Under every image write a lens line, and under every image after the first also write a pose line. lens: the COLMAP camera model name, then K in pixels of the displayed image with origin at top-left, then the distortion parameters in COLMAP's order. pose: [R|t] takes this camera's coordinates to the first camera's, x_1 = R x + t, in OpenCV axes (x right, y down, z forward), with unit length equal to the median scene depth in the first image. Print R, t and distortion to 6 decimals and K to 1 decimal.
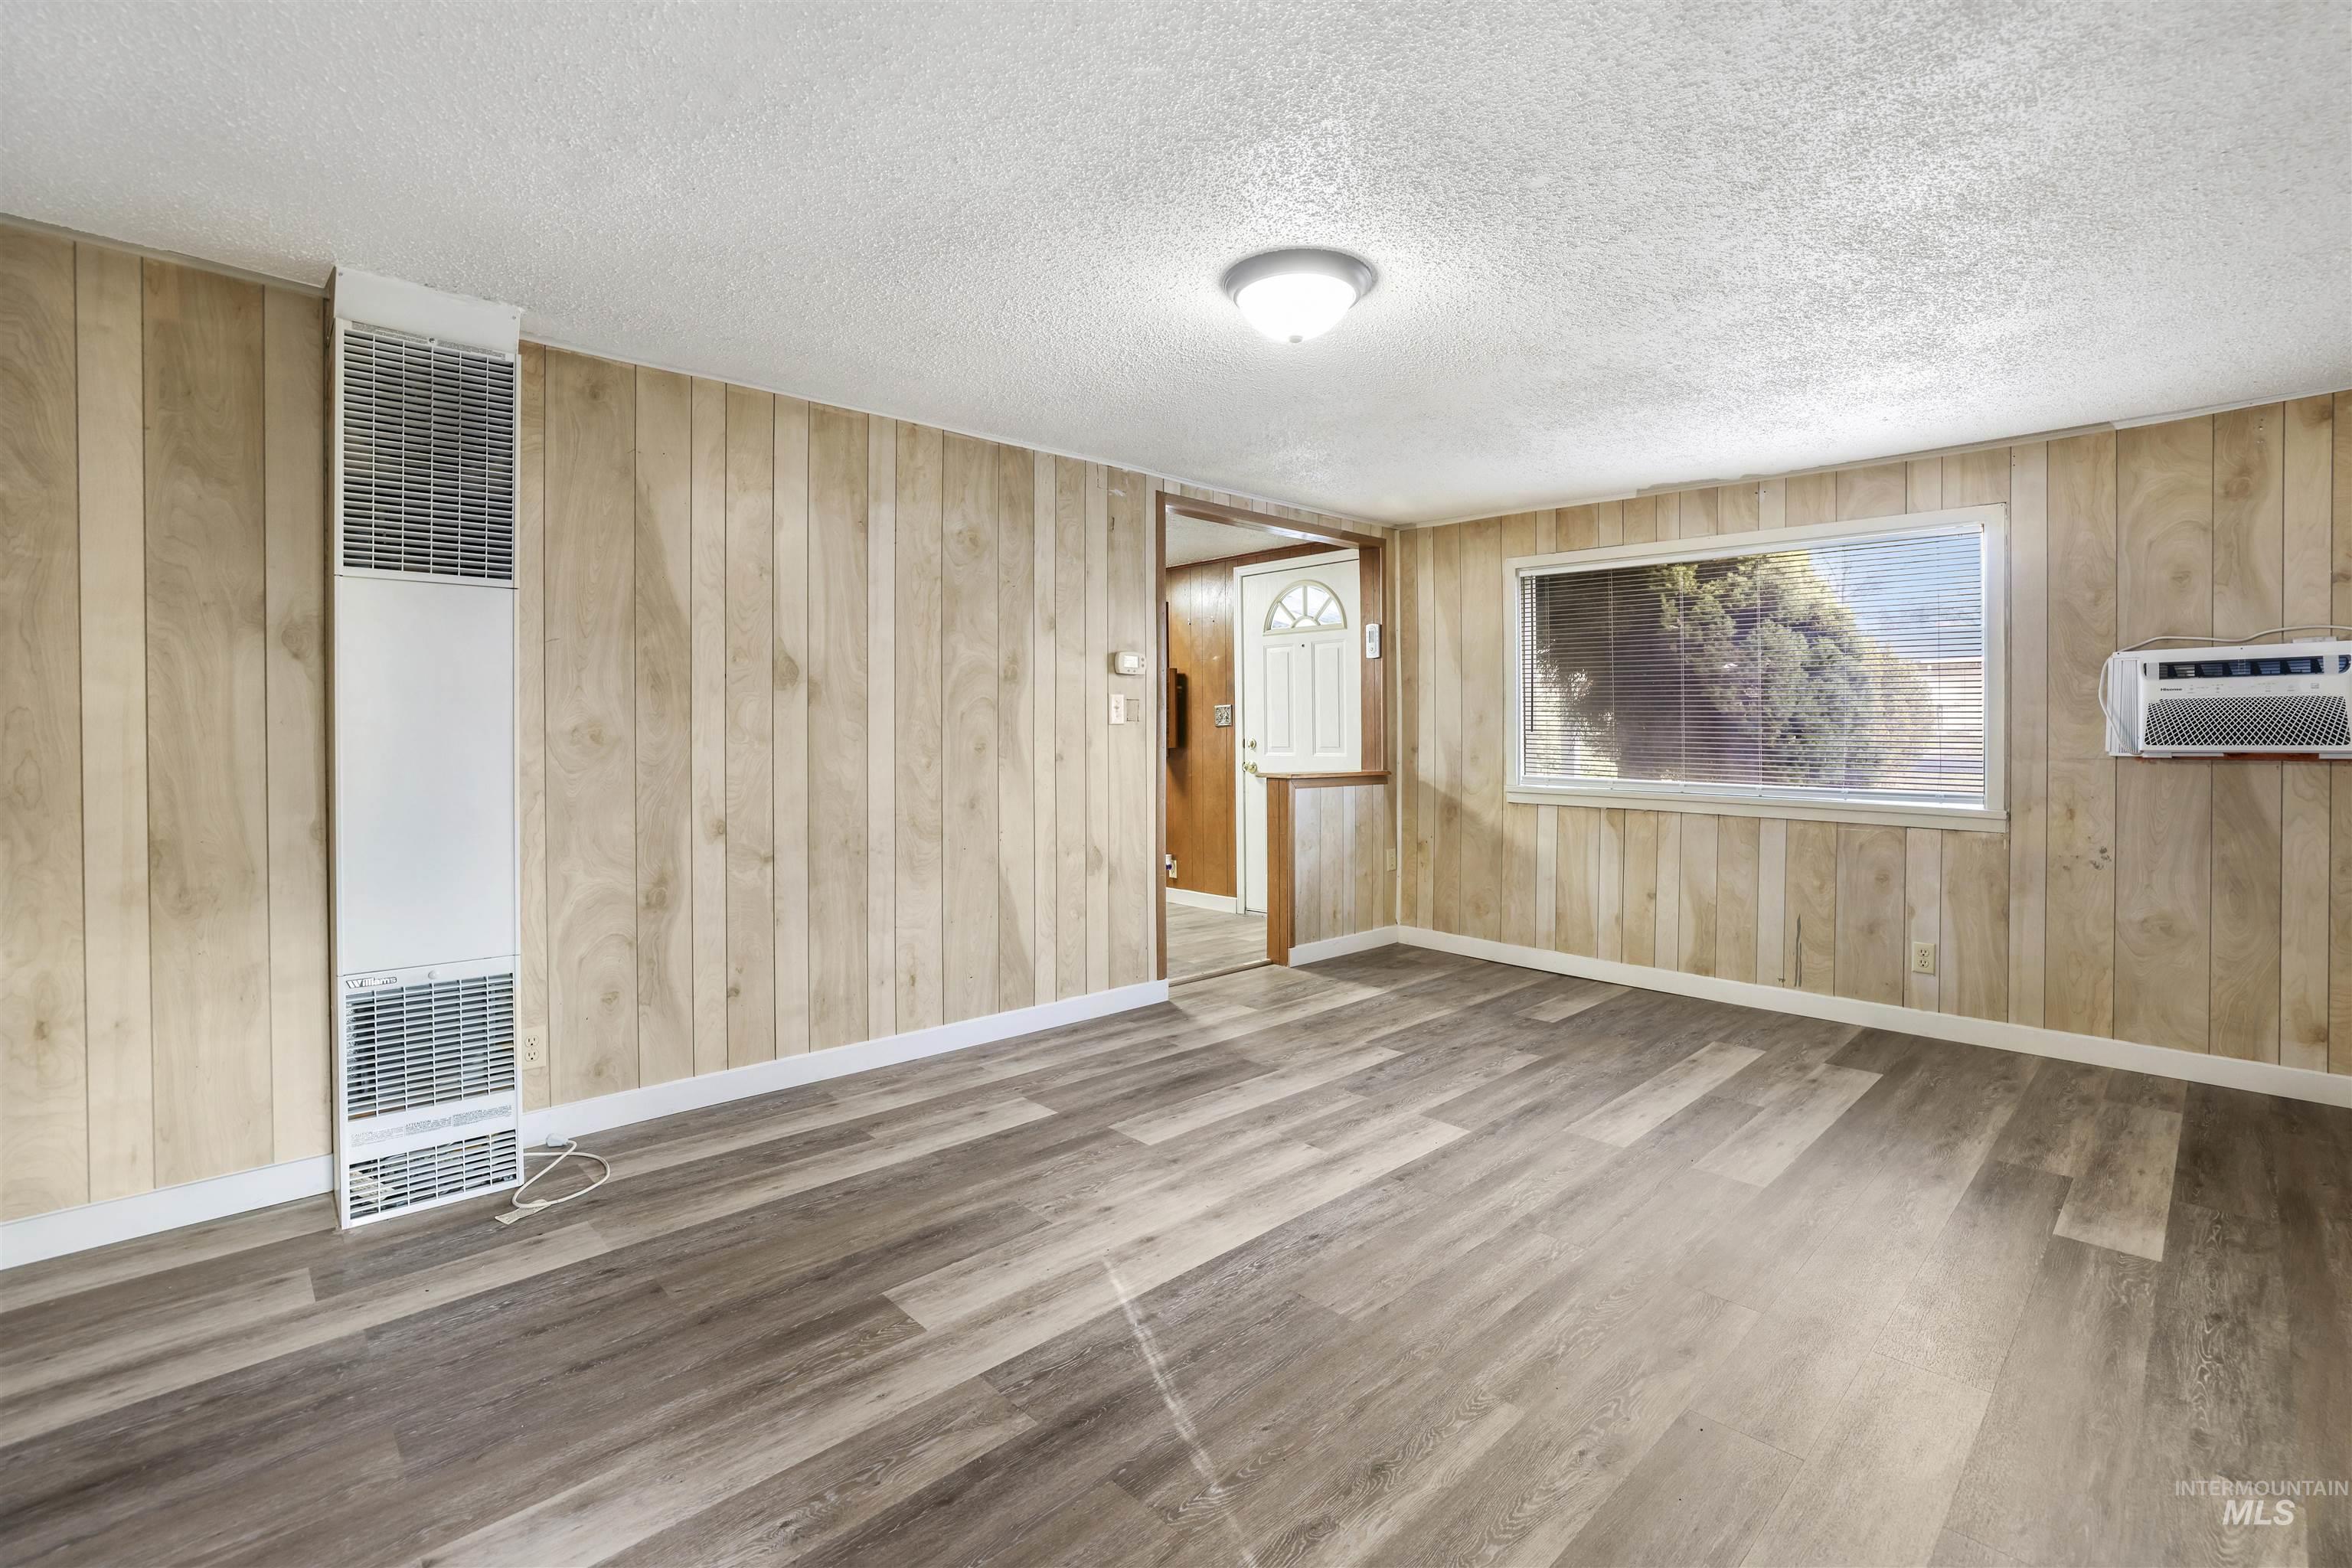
lens RADIAL K [[1042.8, 0, 1113.3], [0, 1042.8, 739.7], [0, 0, 1]] dist [-0.045303, 0.014515]
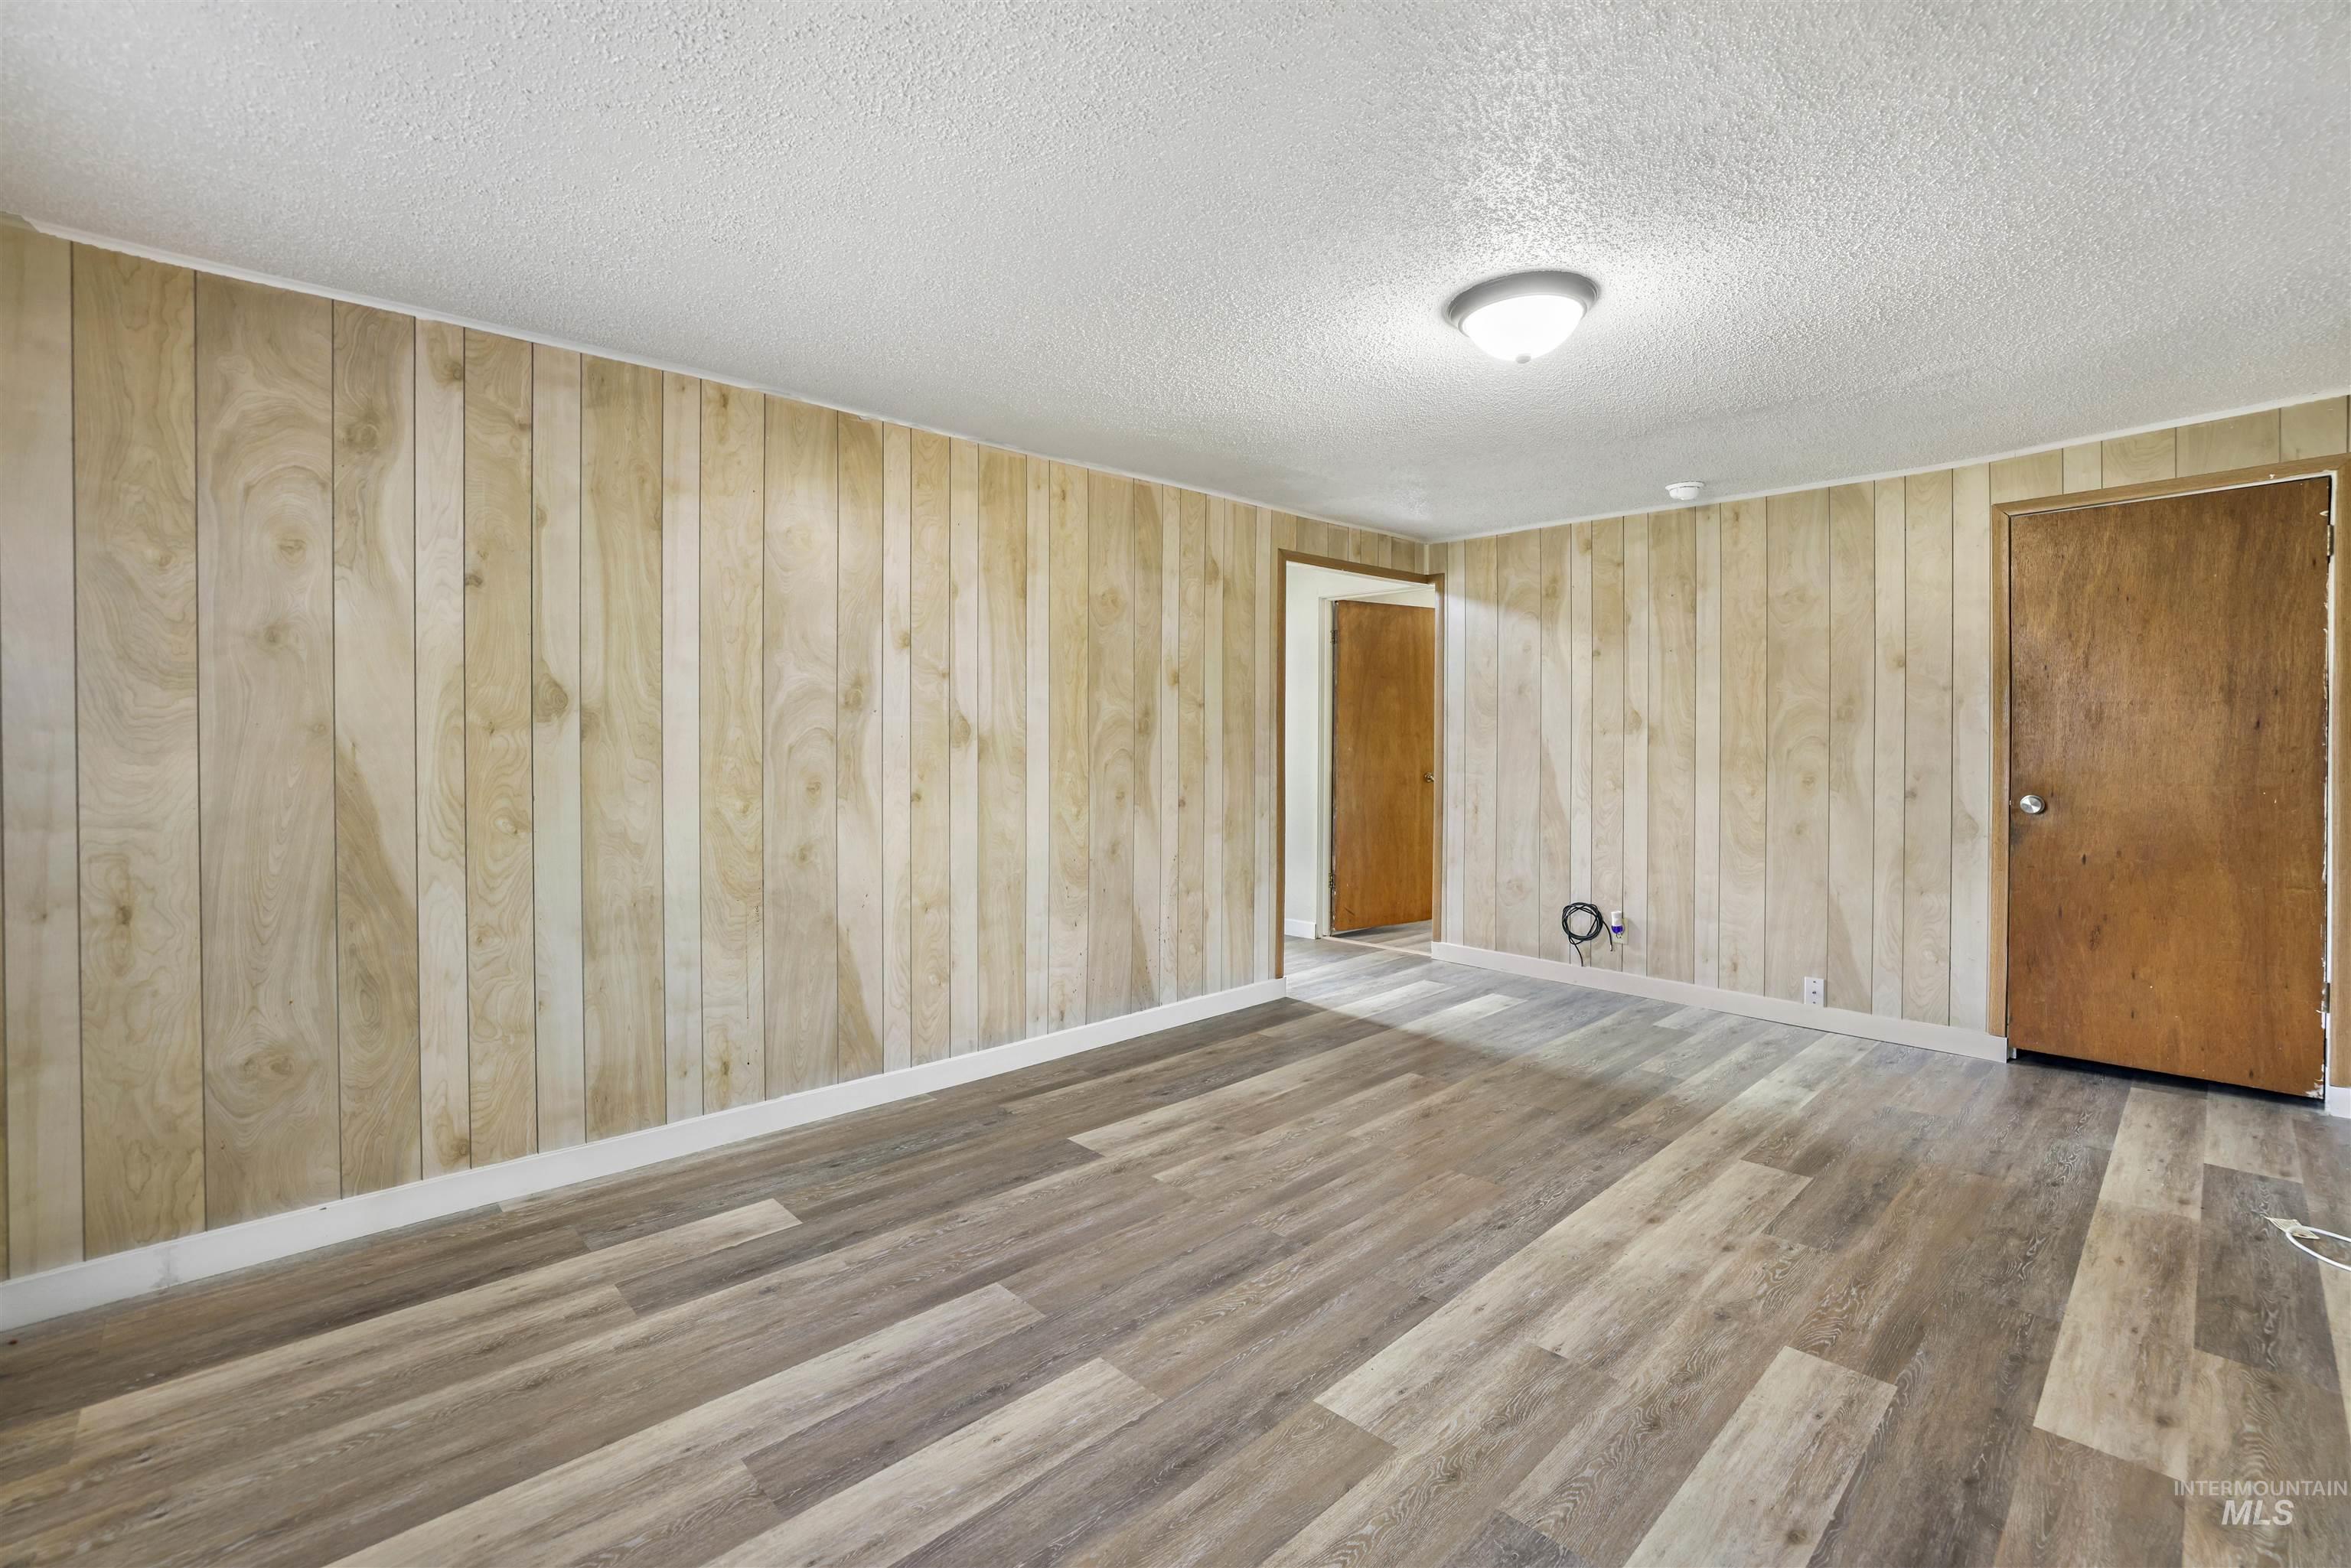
lens RADIAL K [[1035.5, 0, 1163.0], [0, 1035.5, 746.6], [0, 0, 1]] dist [-0.047120, 0.018892]
pose [[-0.999002, 0.003725, -0.044520, 0.438129], [0.003145, 0.999909, 0.013092, -0.015305], [0.044565, 0.012939, -0.998923, 1.514424]]
